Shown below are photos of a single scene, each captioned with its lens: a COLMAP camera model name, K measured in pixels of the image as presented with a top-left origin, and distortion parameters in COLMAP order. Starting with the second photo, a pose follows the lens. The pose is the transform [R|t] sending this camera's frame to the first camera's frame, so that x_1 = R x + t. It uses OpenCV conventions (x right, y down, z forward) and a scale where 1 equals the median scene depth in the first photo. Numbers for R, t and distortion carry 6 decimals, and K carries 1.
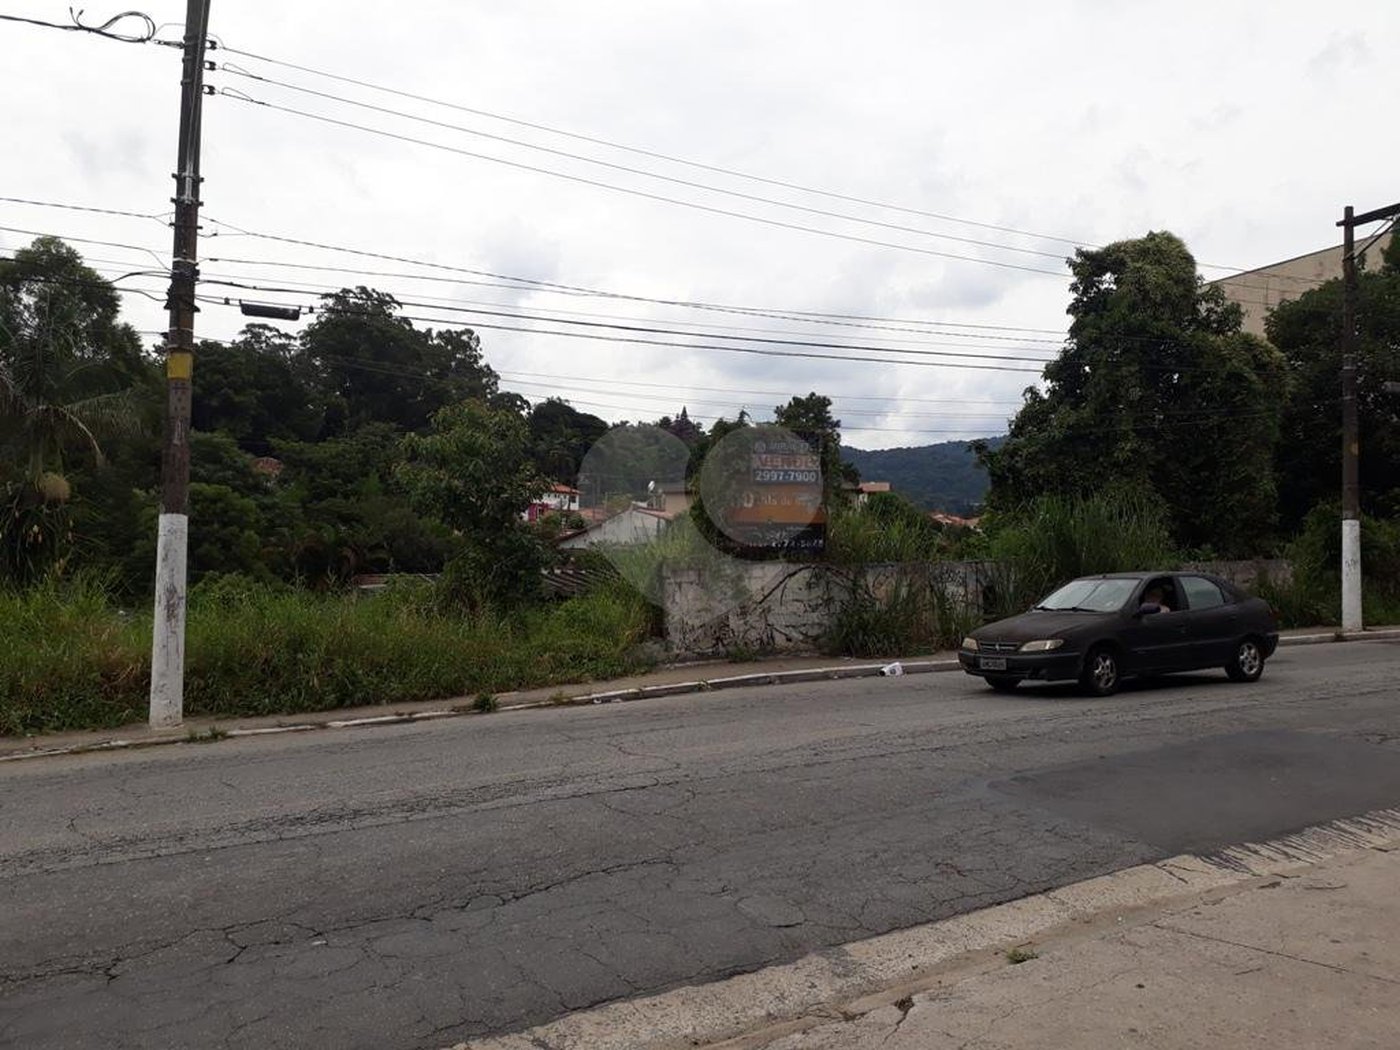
lens RADIAL K [[1083.6, 0, 677.8], [0, 1083.6, 528.3], [0, 0, 1]] dist [0.114837, -0.172362]
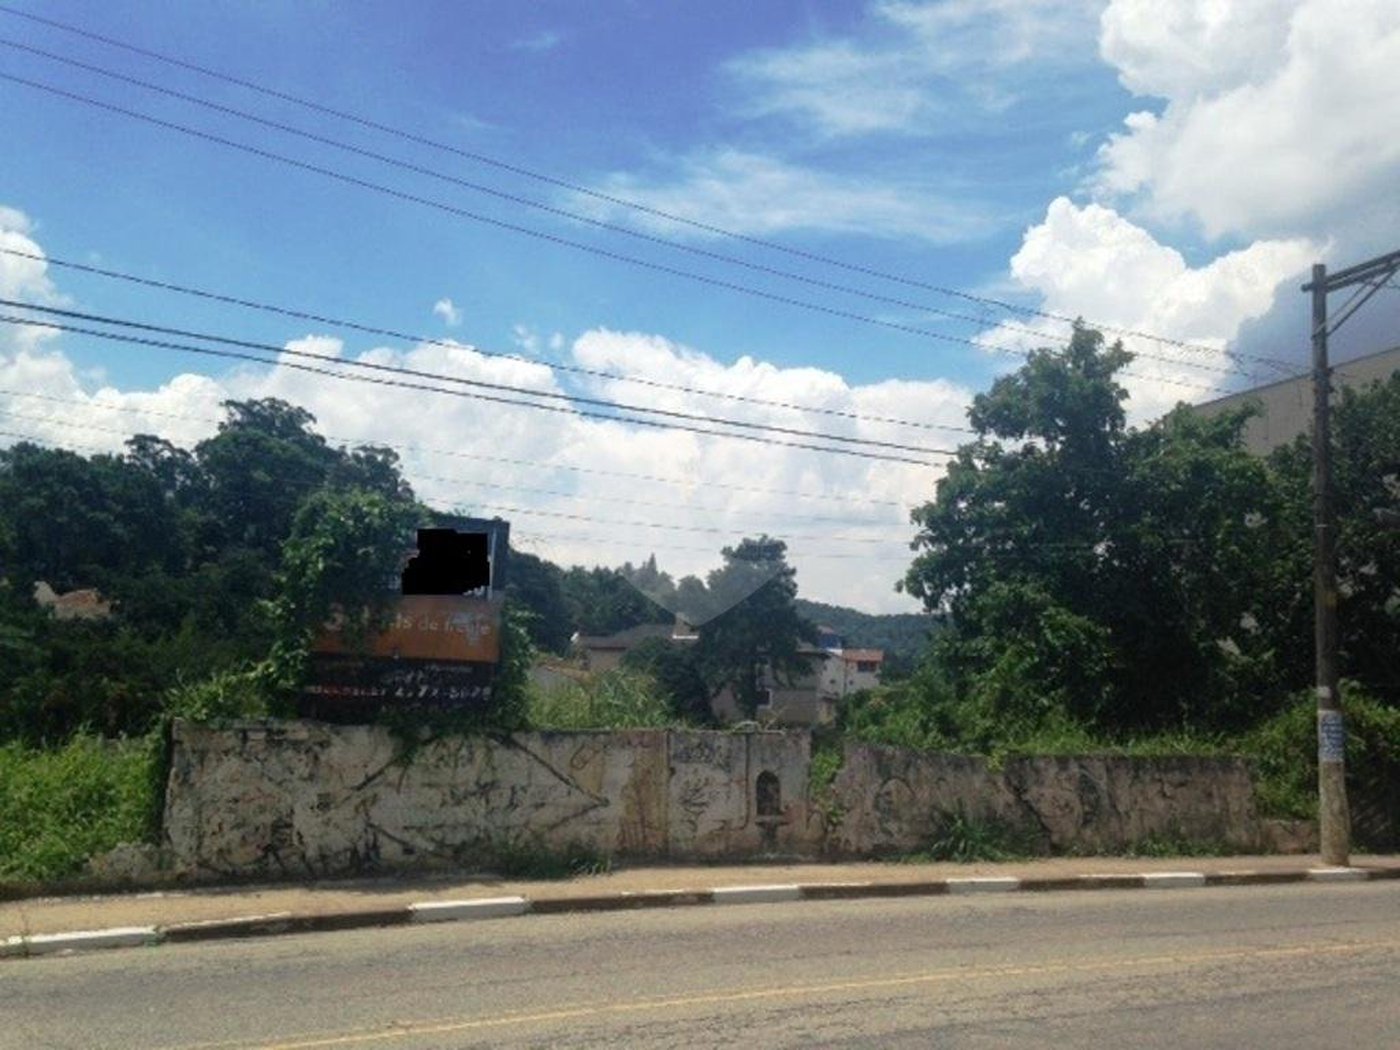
lens RADIAL K [[1229.5, 0, 700.0], [0, 1229.5, 525.0], [0, 0, 1]] dist [0.159676, -0.284141]
pose [[0.998850, 0.042246, 0.022684, 0.244991], [-0.038685, 0.989484, -0.139370, 0.012734], [-0.028333, 0.138332, 0.989981, 0.275958]]
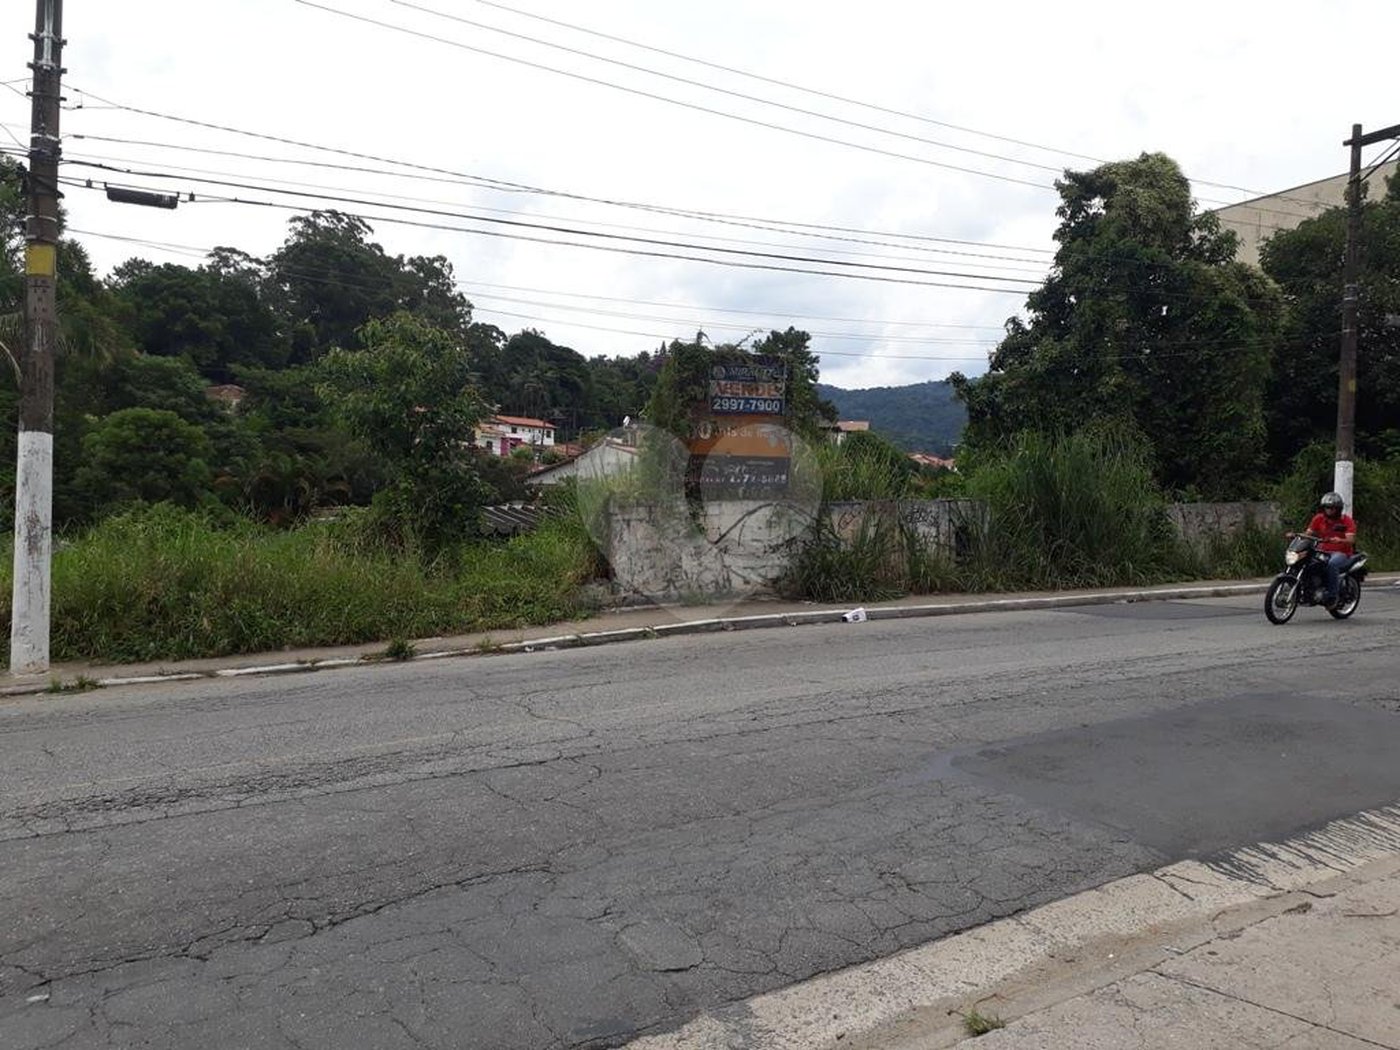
lens RADIAL K [[1081.5, 0, 686.5], [0, 1081.5, 523.2], [0, 0, 1]] dist [0.114020, -0.151419]
pose [[0.999565, 0.012437, 0.026744, 0.025488], [-0.013833, 0.998518, 0.052627, 0.004516], [-0.026050, -0.052974, 0.998256, 0.081531]]
